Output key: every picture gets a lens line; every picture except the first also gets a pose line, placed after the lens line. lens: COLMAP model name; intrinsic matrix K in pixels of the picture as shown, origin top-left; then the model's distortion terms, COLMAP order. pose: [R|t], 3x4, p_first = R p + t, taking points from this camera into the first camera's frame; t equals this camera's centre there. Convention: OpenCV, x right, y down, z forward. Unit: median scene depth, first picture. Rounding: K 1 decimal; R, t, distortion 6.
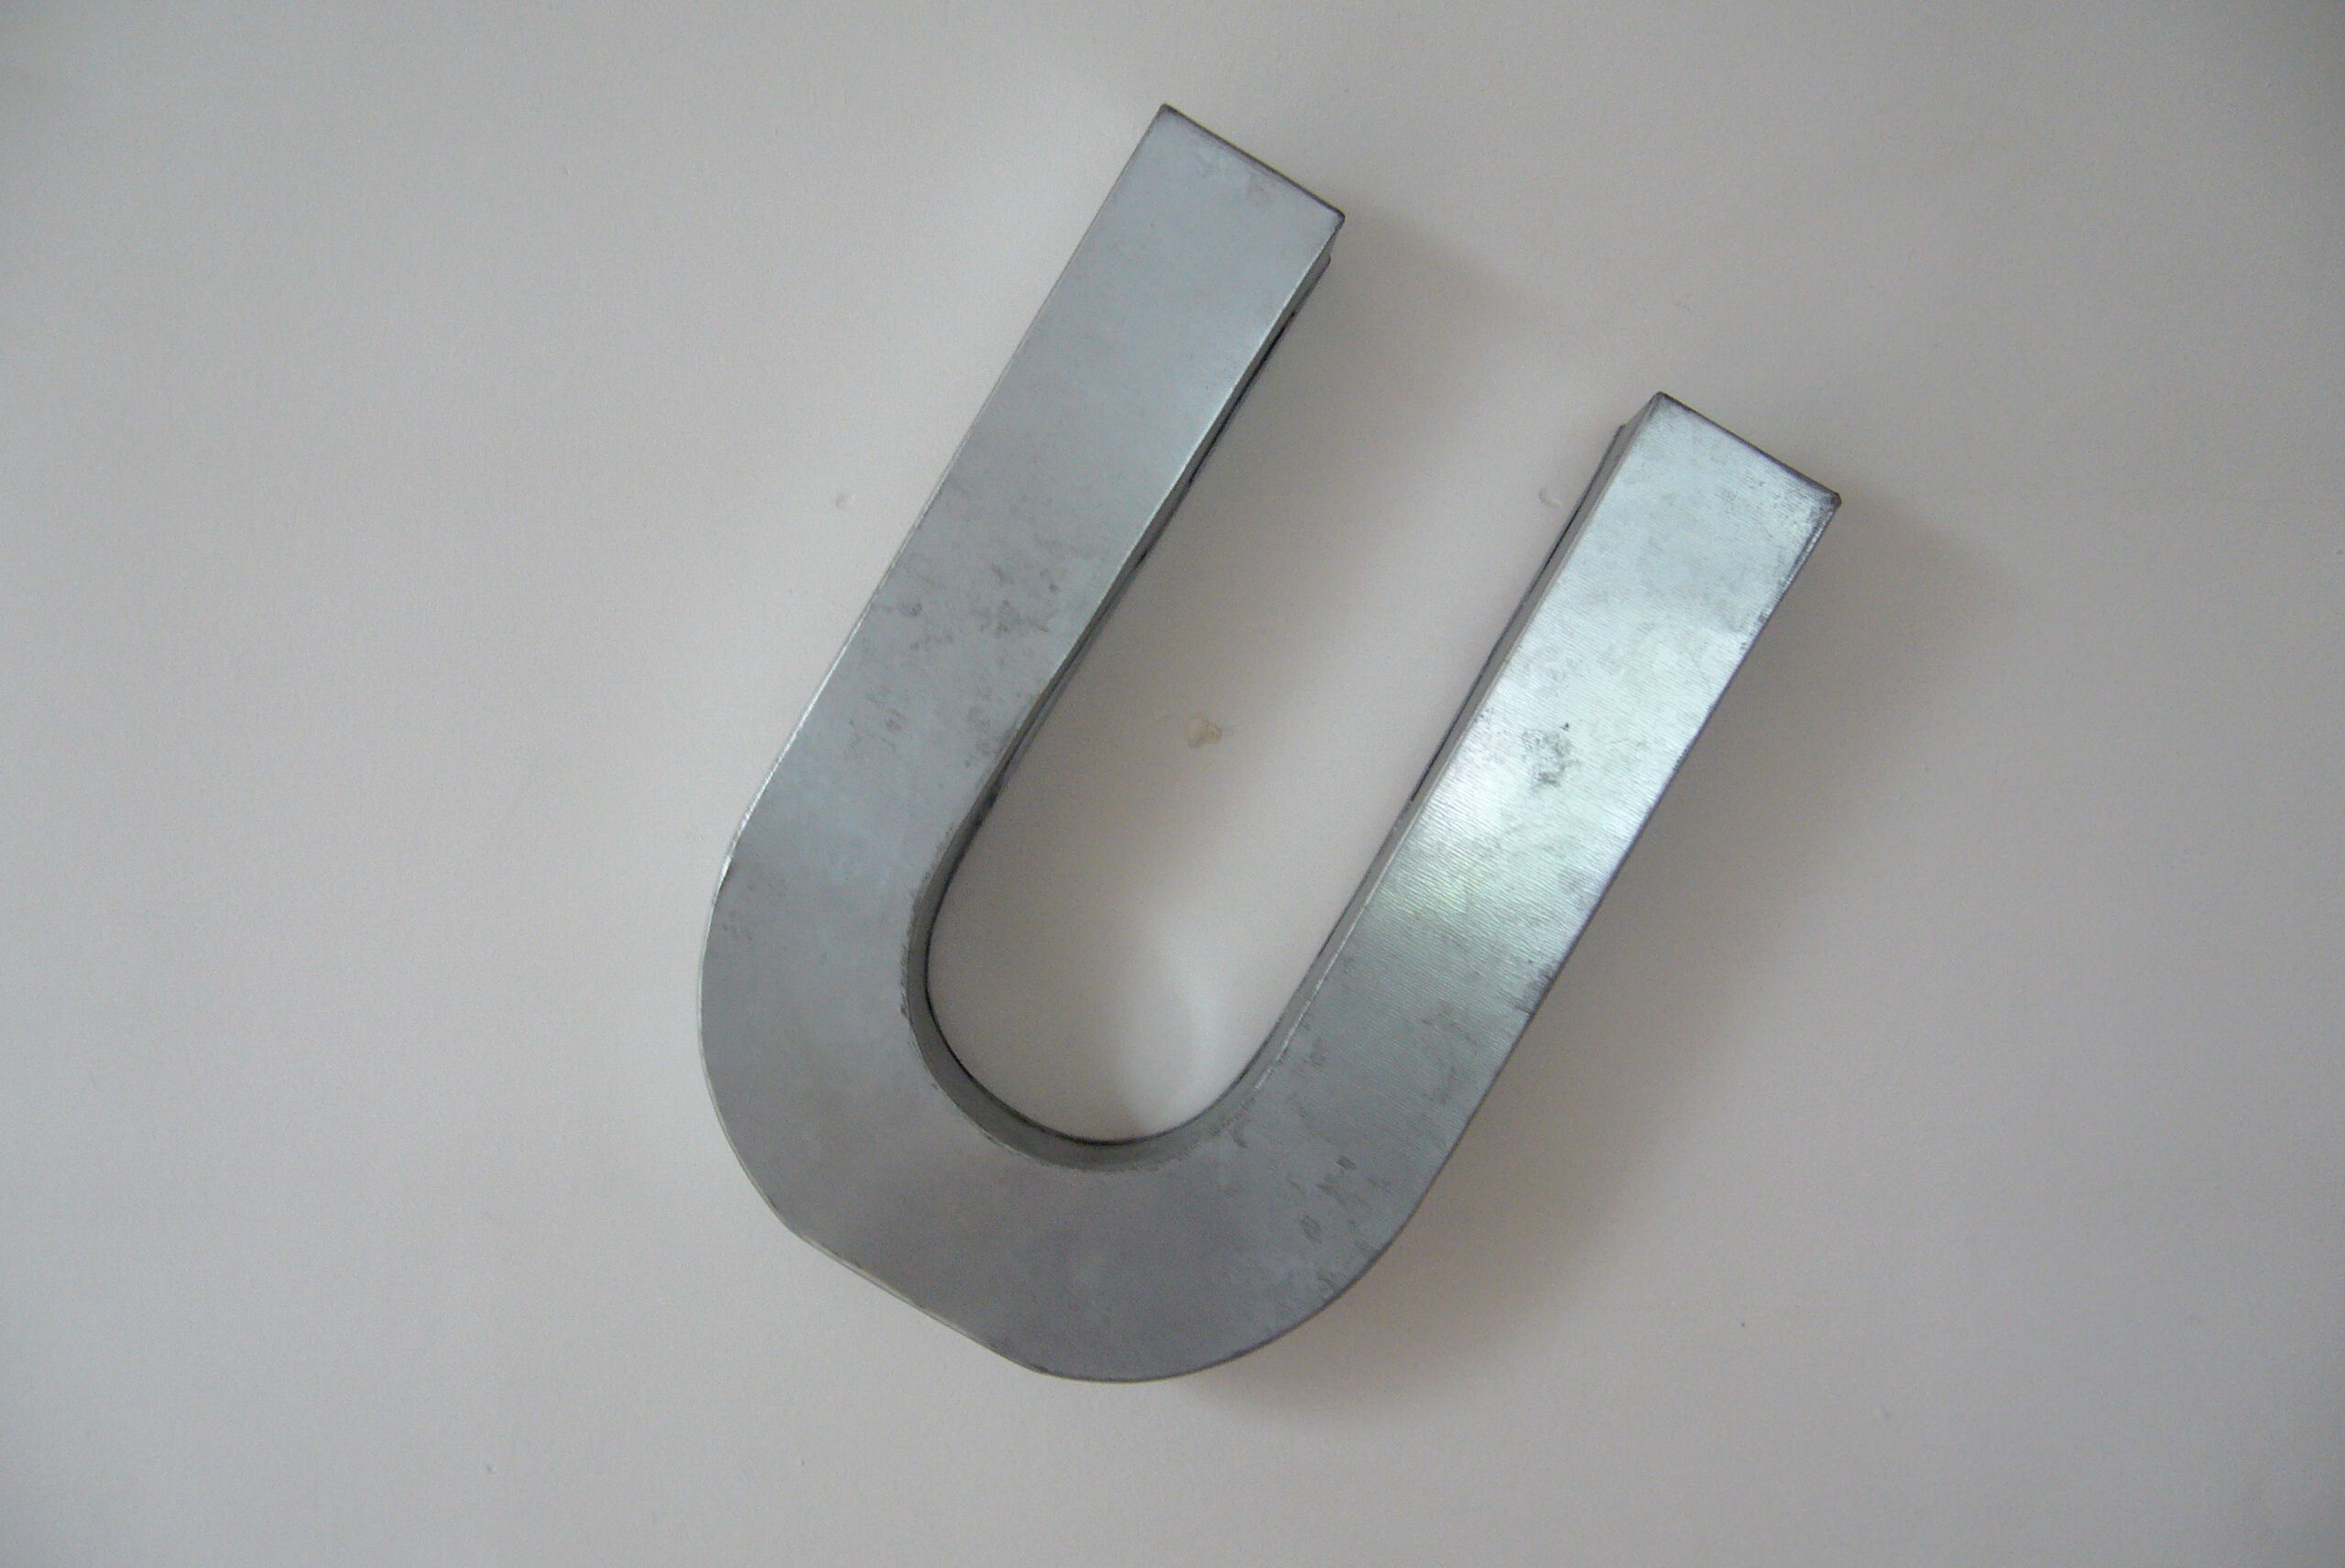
lens RADIAL K [[2464.1, 0, 1172.5], [0, 2464.1, 784.0], [0, 0, 1]] dist [-0.103604, 0.005859]
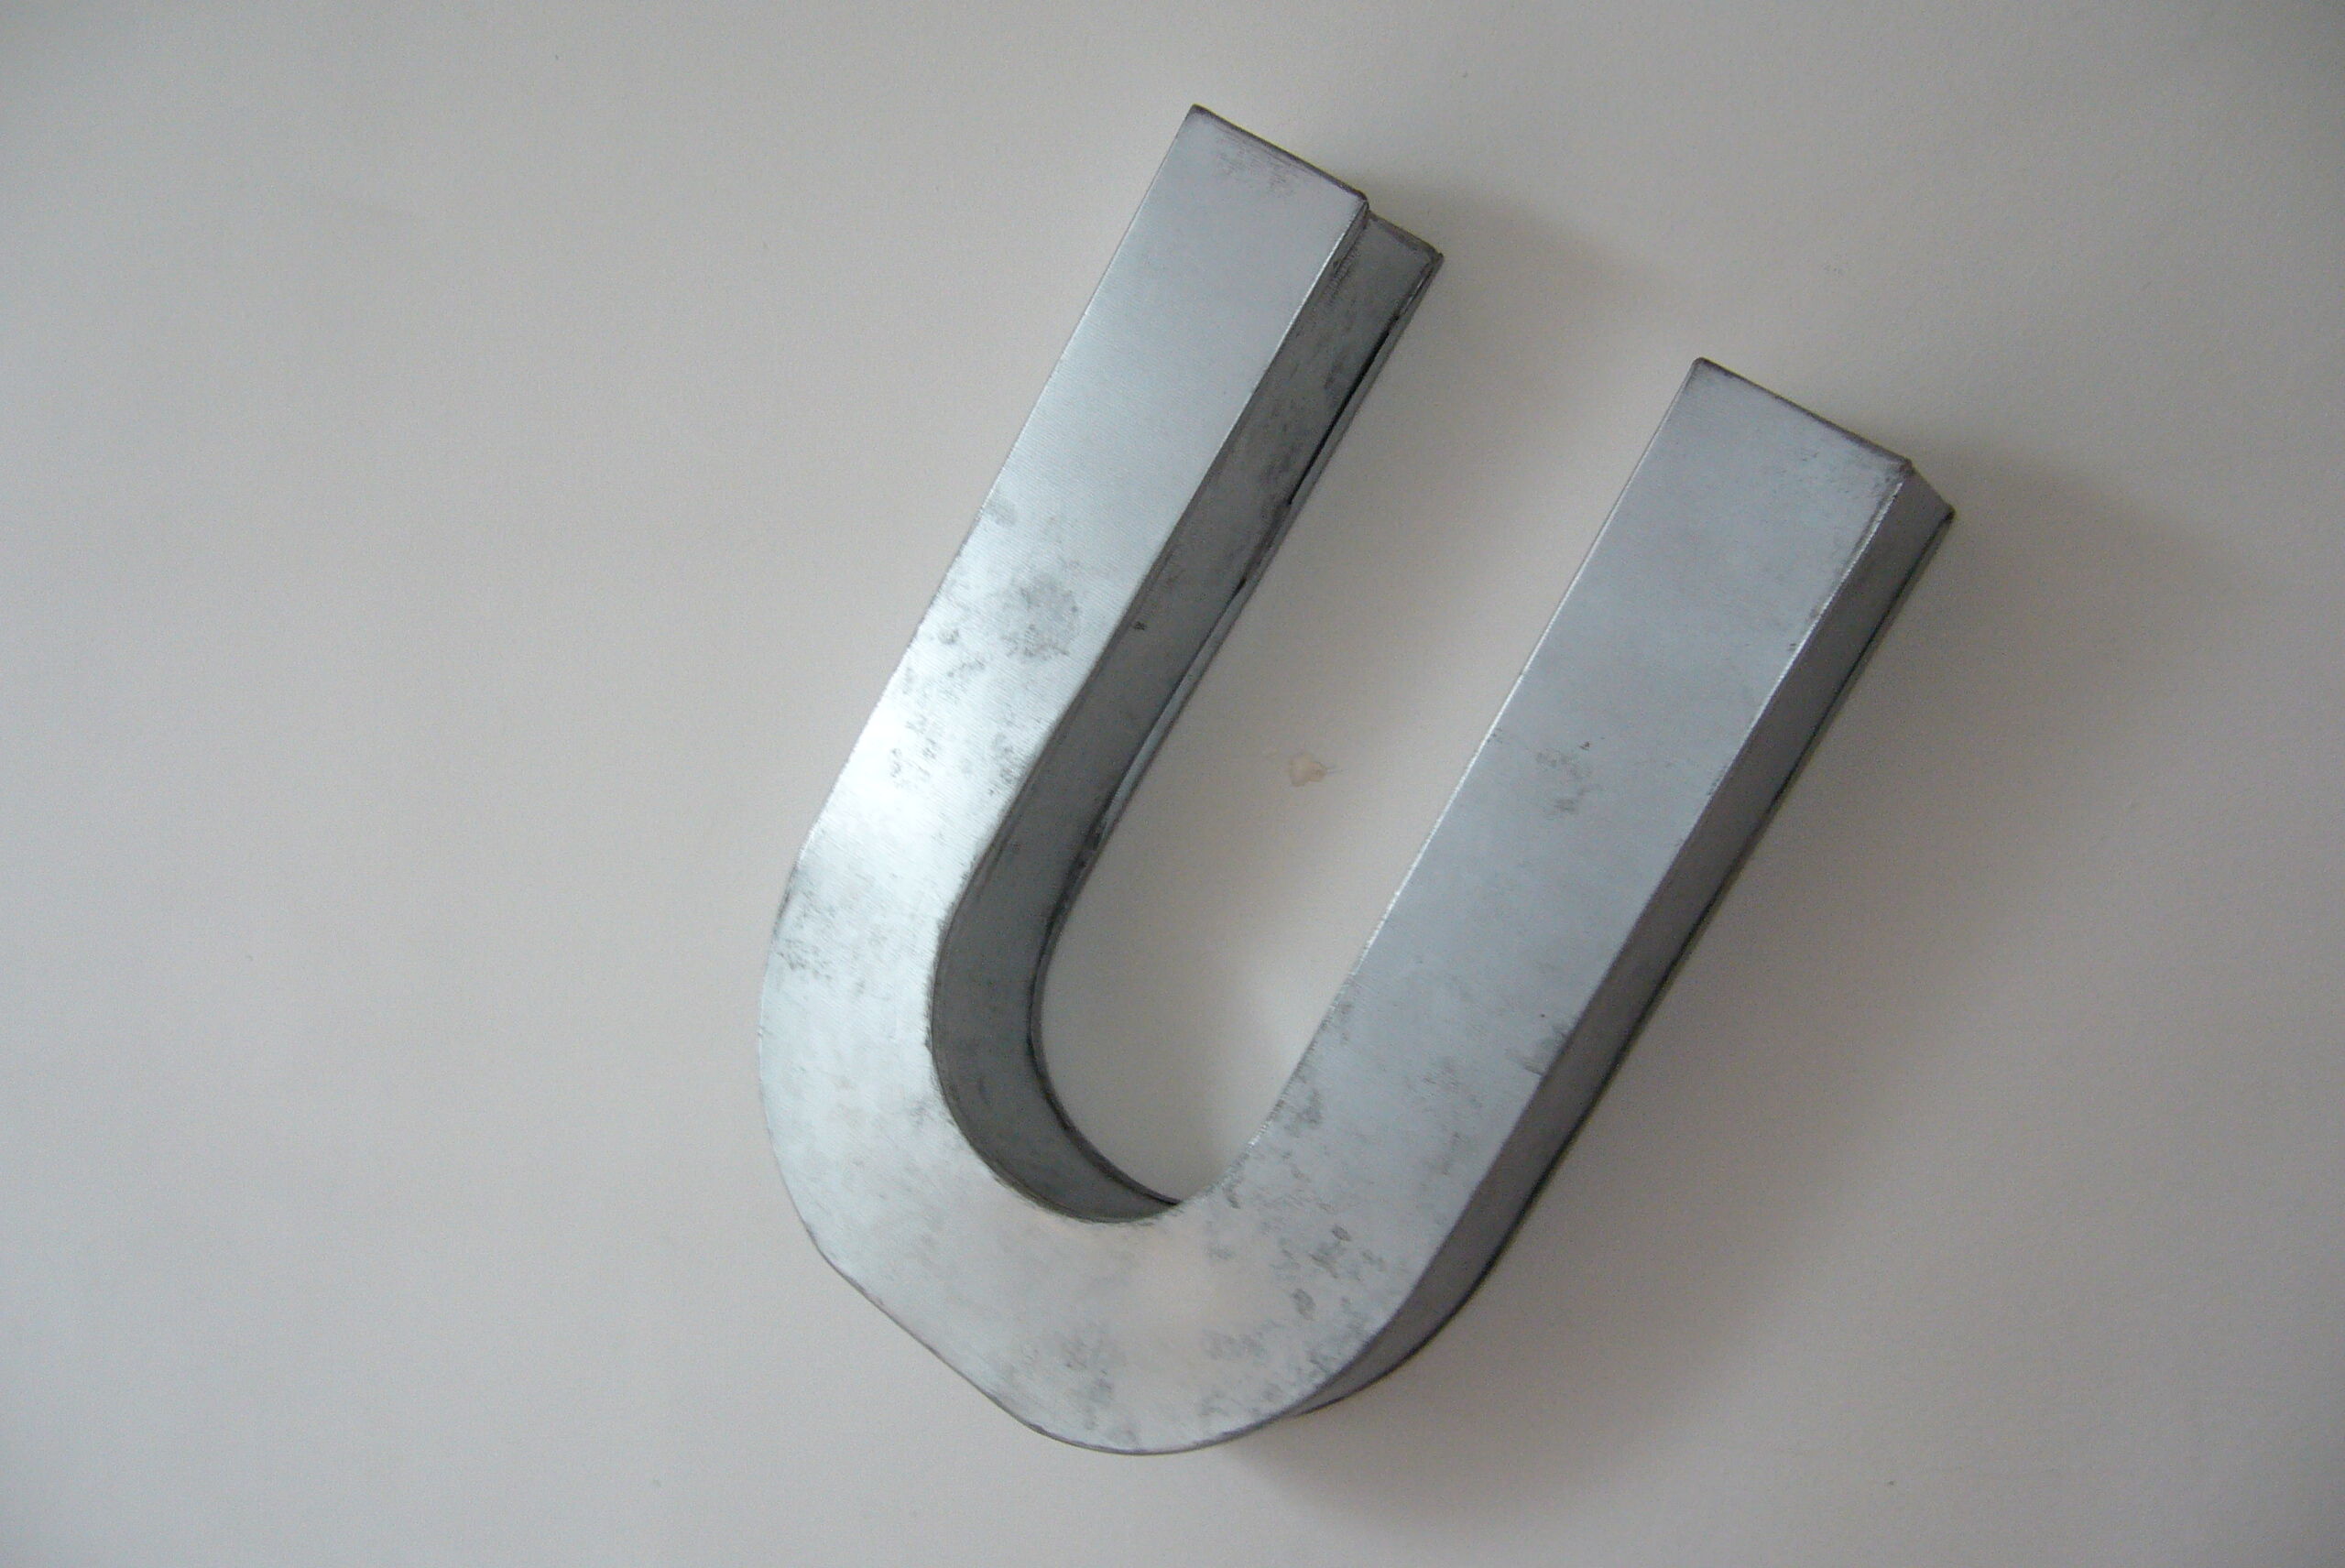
lens RADIAL K [[2464.1, 0, 1172.5], [0, 2464.1, 784.0], [0, 0, 1]] dist [-0.103604, 0.005859]
pose [[0.894829, -0.006639, -0.446359, 0.416590], [-0.026221, 0.997381, -0.067402, 0.052487], [0.445638, 0.072018, 0.892312, 0.160470]]
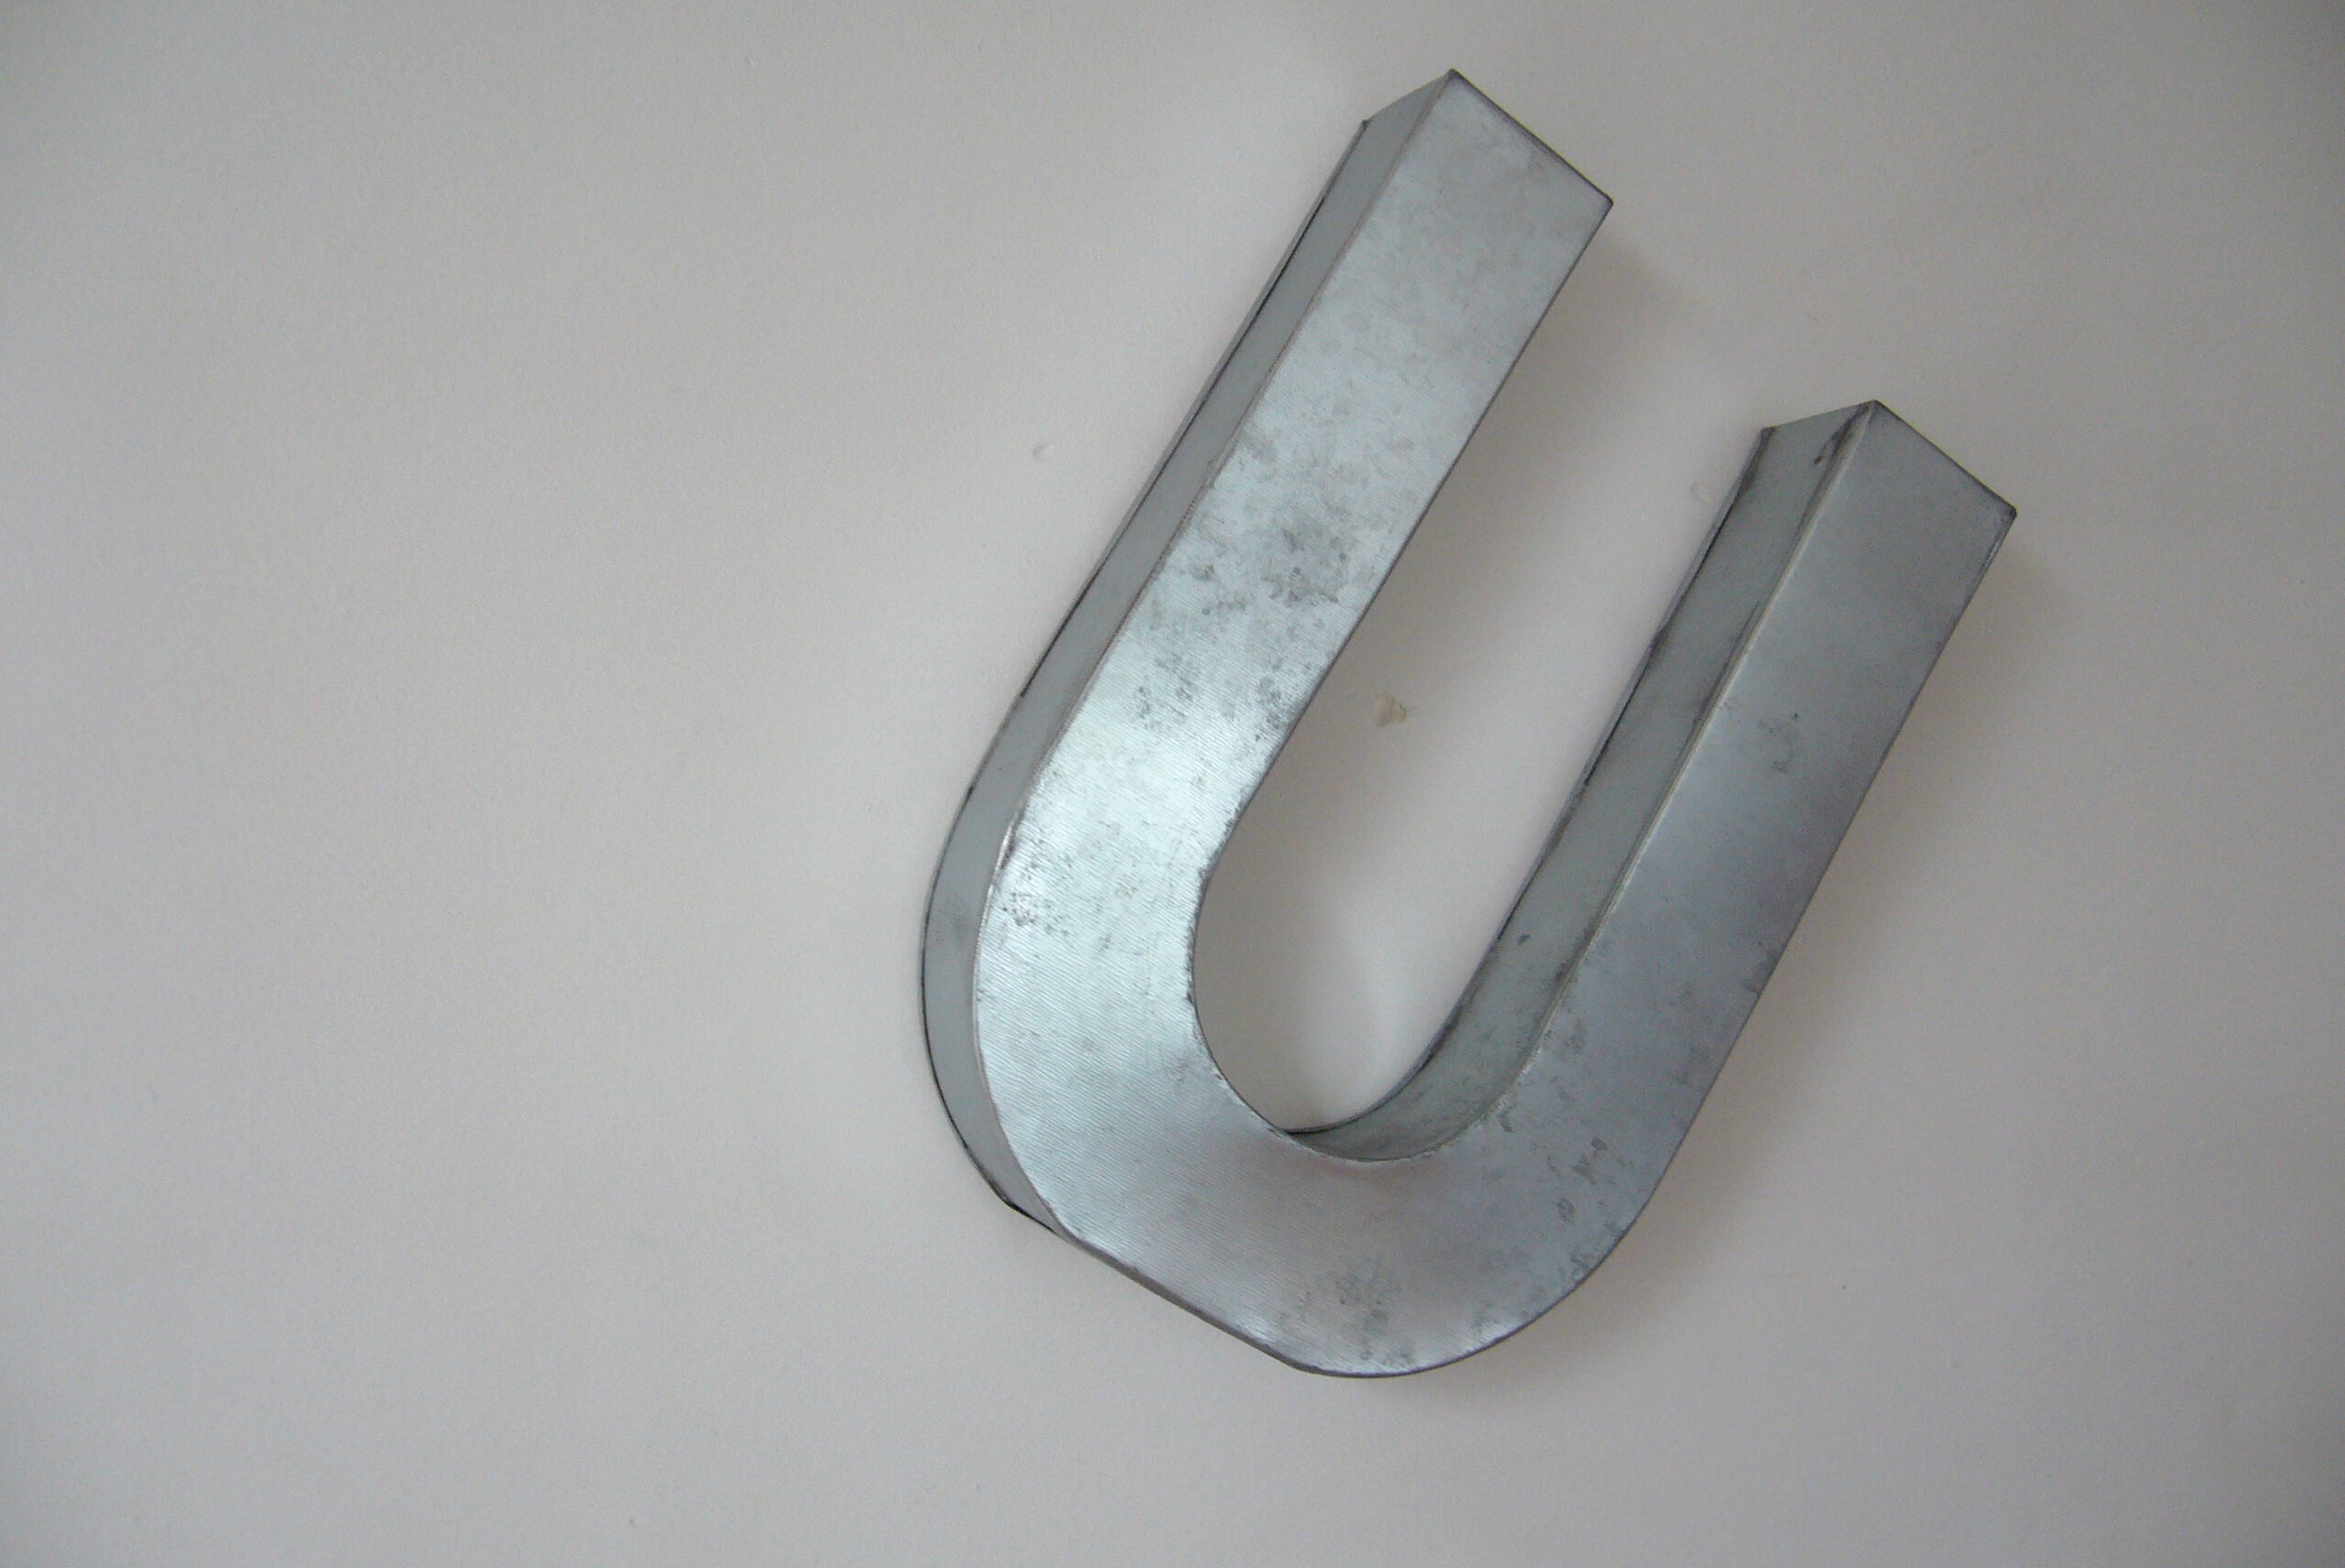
lens RADIAL K [[2464.1, 0, 1172.5], [0, 2464.1, 784.0], [0, 0, 1]] dist [-0.103604, 0.005859]
pose [[0.942699, 0.019414, 0.333079, -0.430662], [-0.021259, 0.999772, 0.001896, 0.008641], [-0.332966, -0.008868, 0.942897, 0.113124]]
